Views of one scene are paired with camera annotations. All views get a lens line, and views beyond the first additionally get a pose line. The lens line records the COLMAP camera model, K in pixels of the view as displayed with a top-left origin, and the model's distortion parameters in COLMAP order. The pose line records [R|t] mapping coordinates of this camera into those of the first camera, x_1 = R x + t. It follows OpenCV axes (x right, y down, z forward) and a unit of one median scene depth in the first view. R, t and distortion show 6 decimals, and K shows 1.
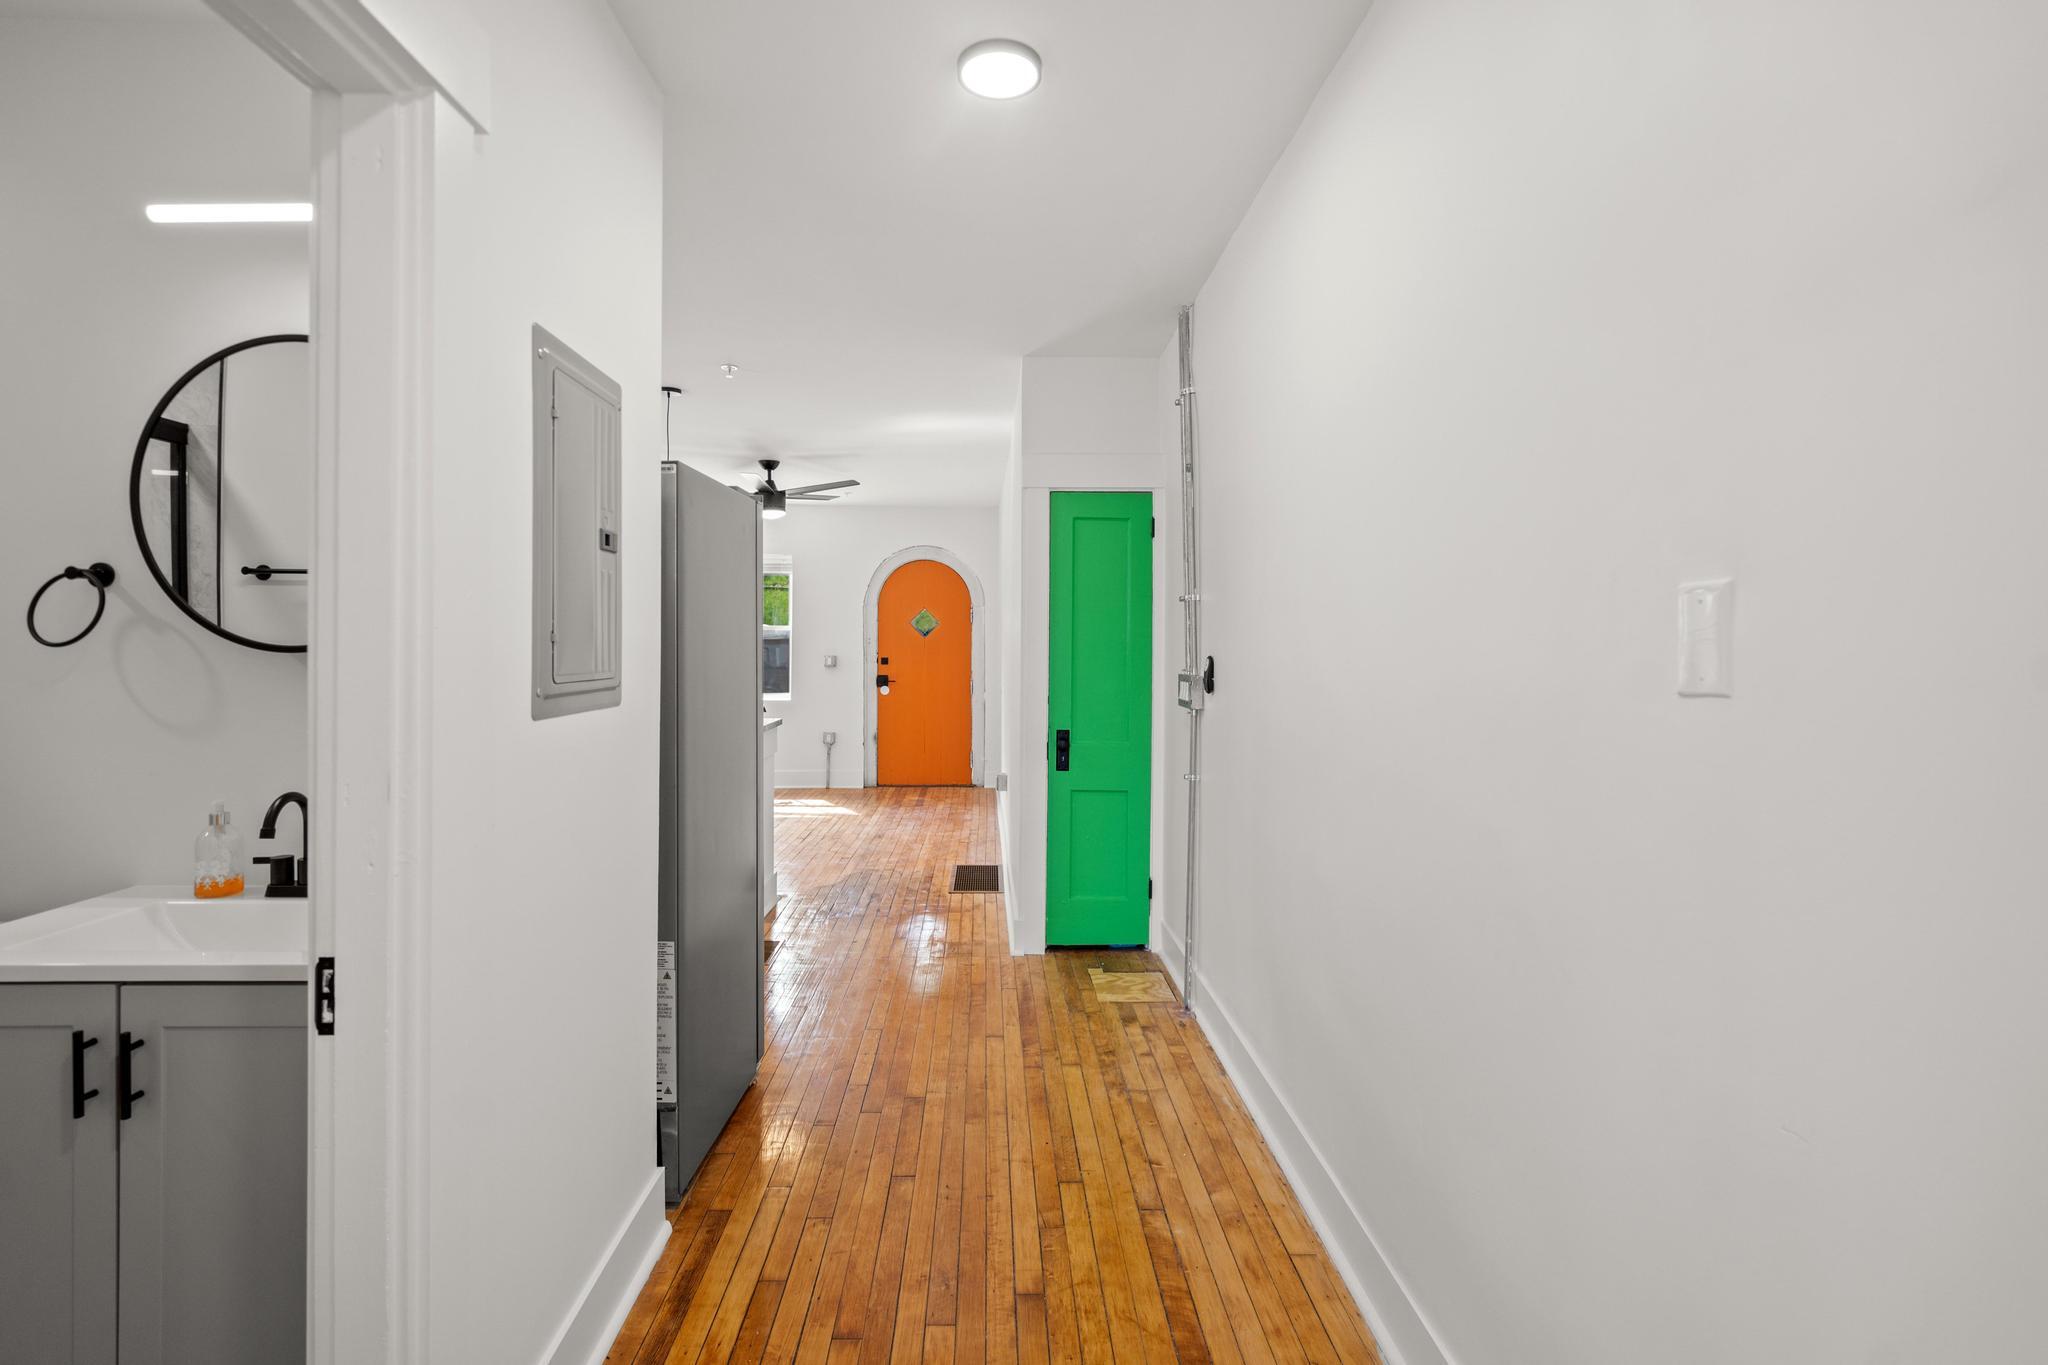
lens RADIAL K [[951.3, 0, 1004.2], [0, 951.3, 634.8], [0, 0, 1]] dist [-0.002084, 0.000652]
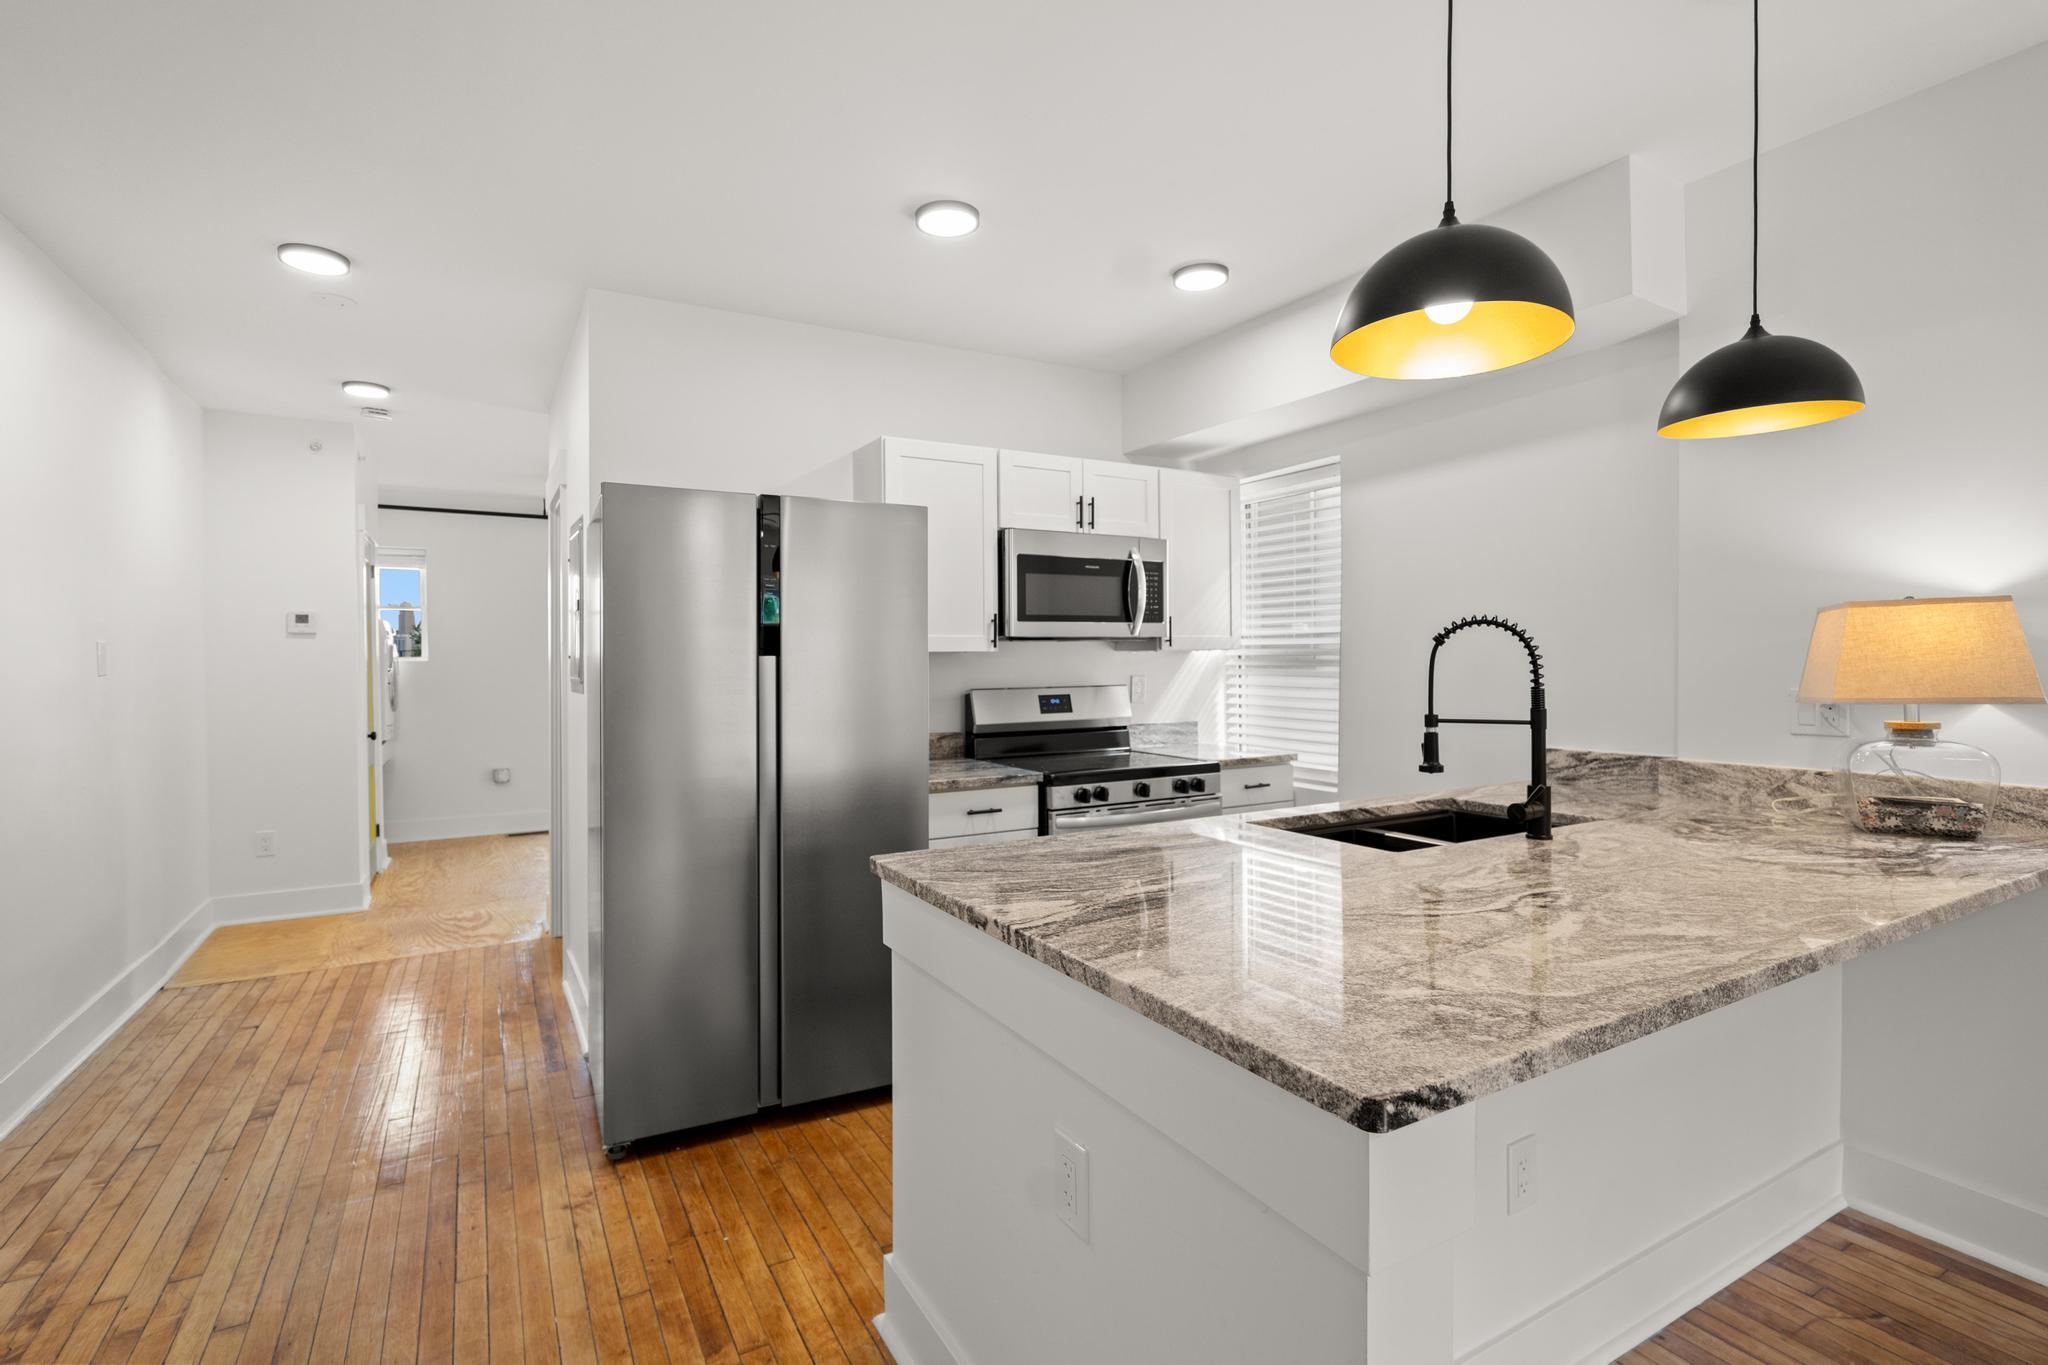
lens RADIAL K [[940.2, 0, 1005.1], [0, 940.2, 682.1], [0, 0, 1]] dist [-0.000857, 0.000064]
pose [[-0.880267, 0.009519, -0.474382, -0.060229], [0.005074, 0.999930, 0.010650, 0.008399], [0.474451, 0.006967, -0.880254, 0.658647]]
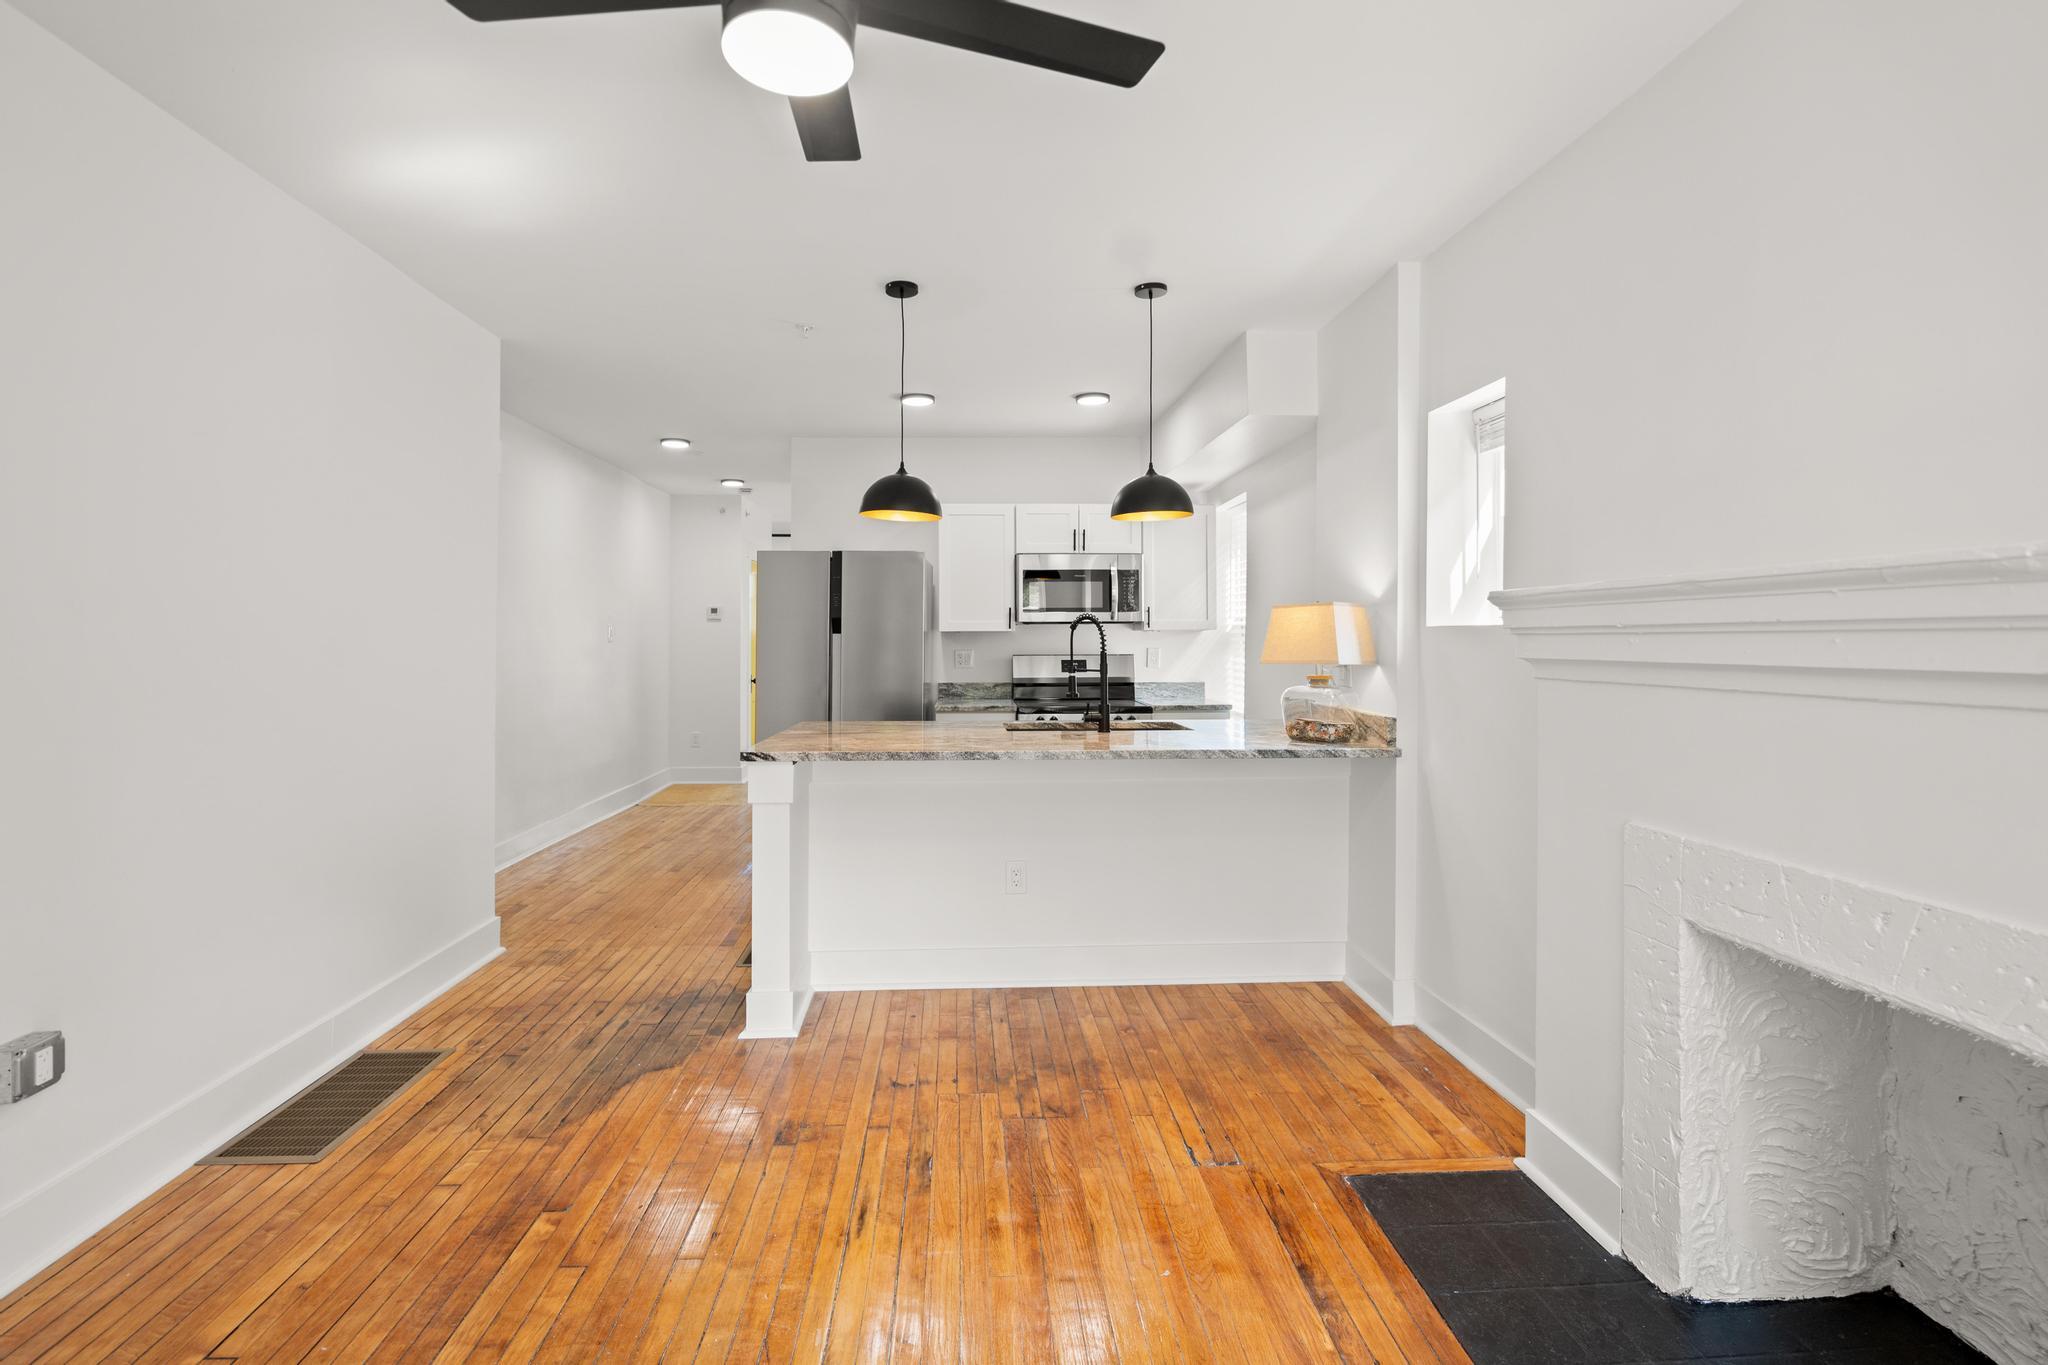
lens RADIAL K [[951.3, 0, 1004.2], [0, 951.3, 634.8], [0, 0, 1]] dist [-0.002084, 0.000652]
pose [[-0.999472, -0.005645, -0.032000, -0.227290], [-0.005206, 0.999891, -0.013789, 0.011113], [0.032074, -0.013615, -0.999393, 0.963298]]
